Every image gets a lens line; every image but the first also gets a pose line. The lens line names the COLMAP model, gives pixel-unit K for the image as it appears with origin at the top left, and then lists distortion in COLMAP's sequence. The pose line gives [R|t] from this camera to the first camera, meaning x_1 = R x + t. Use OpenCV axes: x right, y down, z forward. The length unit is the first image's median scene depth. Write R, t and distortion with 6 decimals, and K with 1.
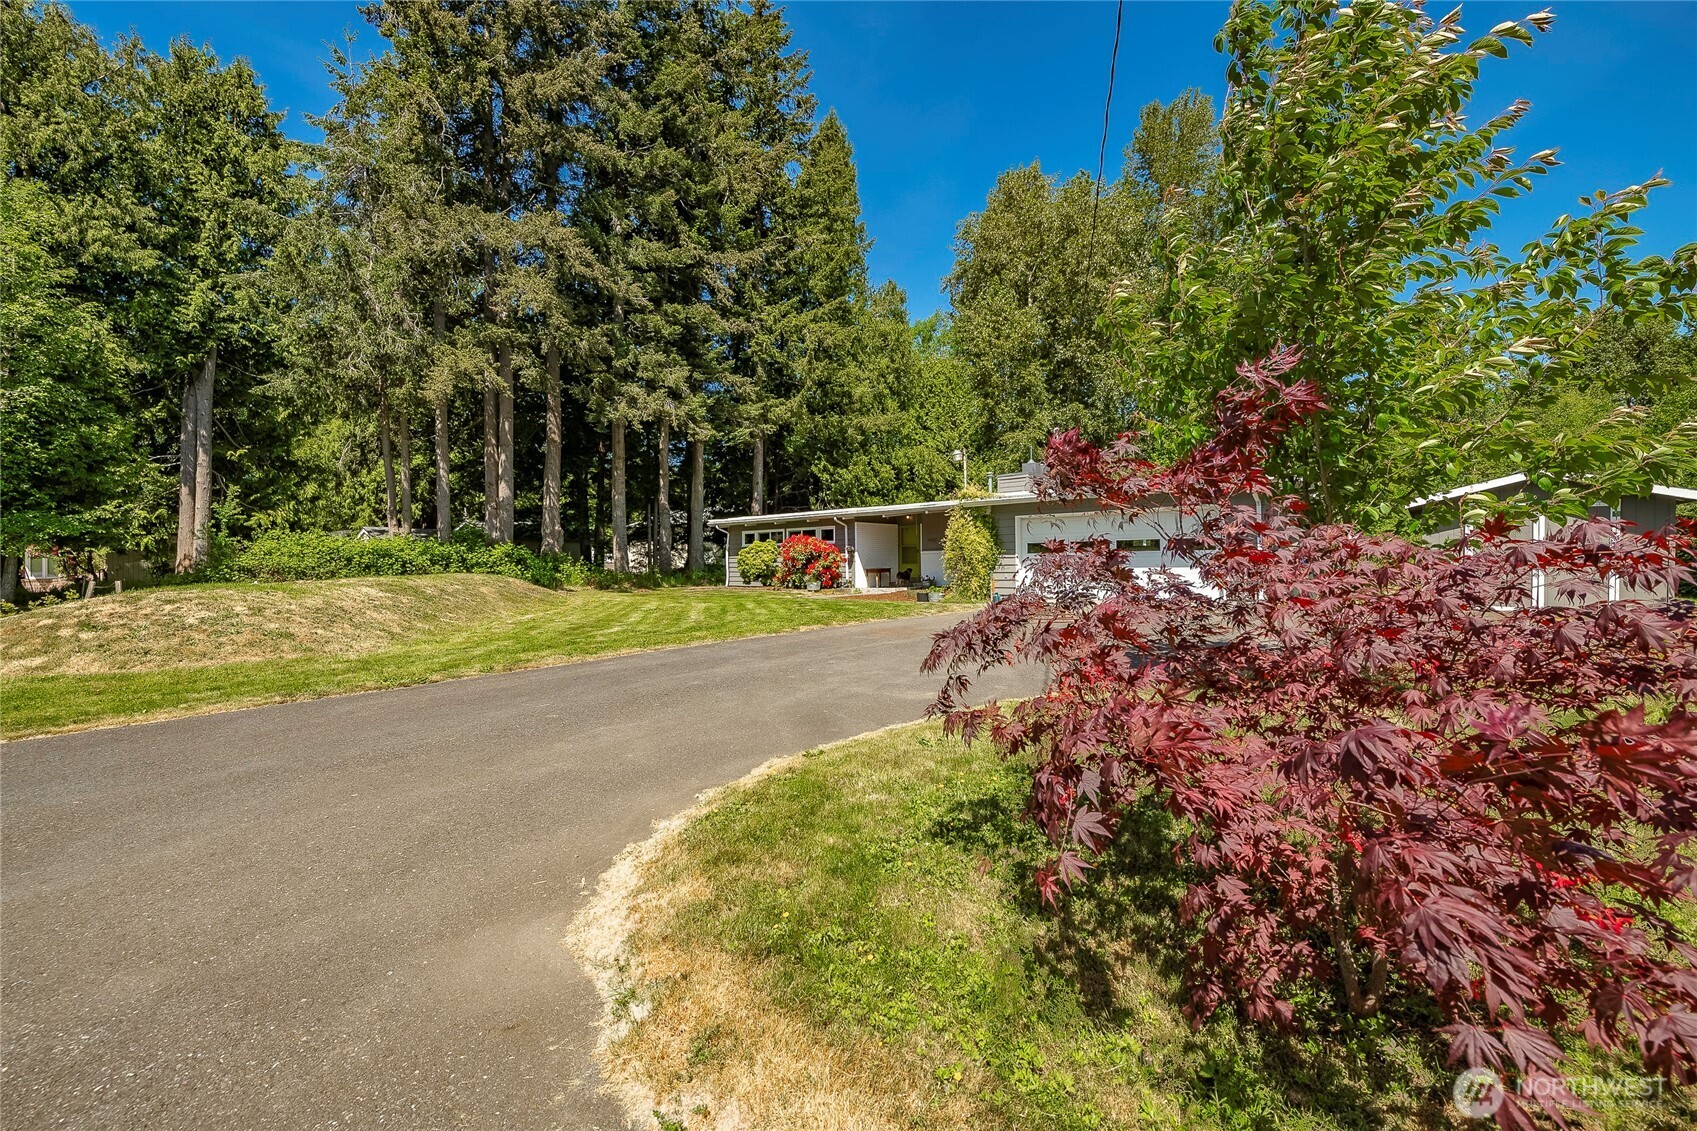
lens RADIAL K [[715.1, 0, 848.5], [0, 715.1, 565.5], [0, 0, 1]] dist [0.000548, 0.000064]
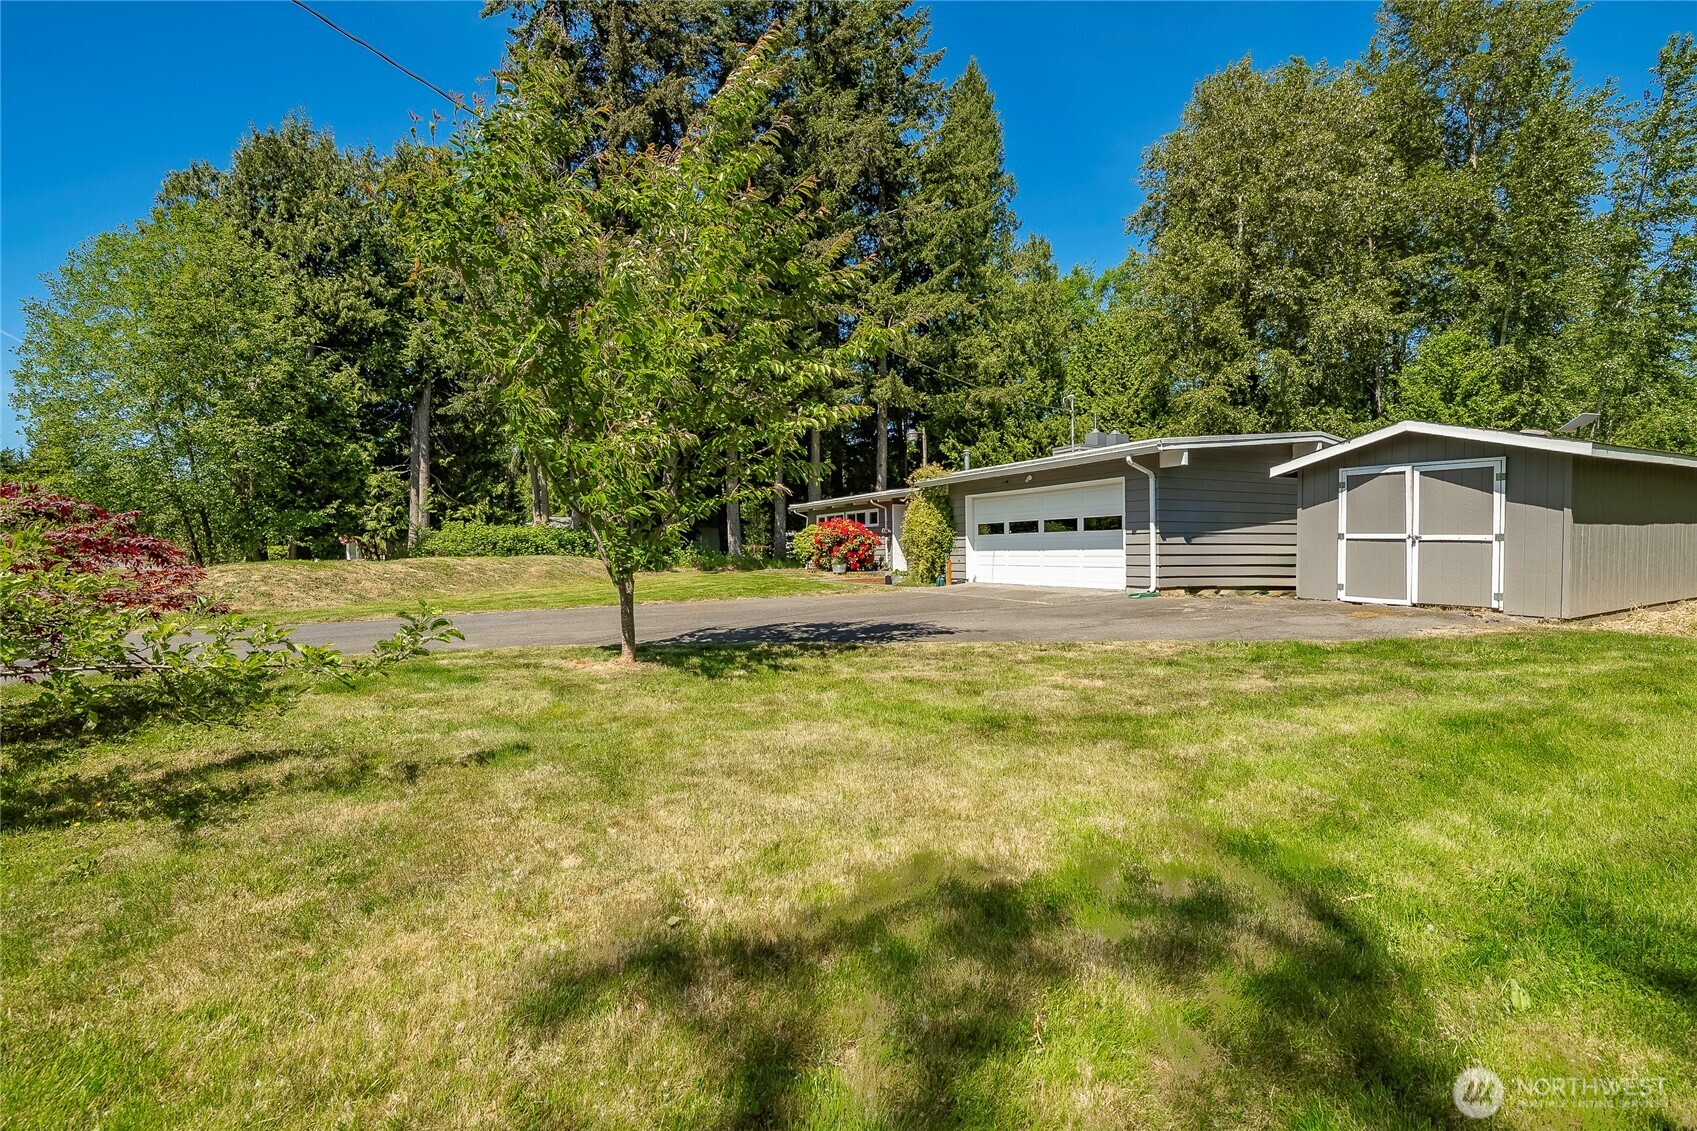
lens RADIAL K [[766.5, 0, 848.5], [0, 766.5, 565.5], [0, 0, 1]] dist [0.010164, -0.000175]
pose [[0.928201, 0.006697, -0.372020, 0.327410], [0.001232, 0.999777, 0.021071, 0.001204], [0.372078, -0.020017, 0.927985, -0.002929]]
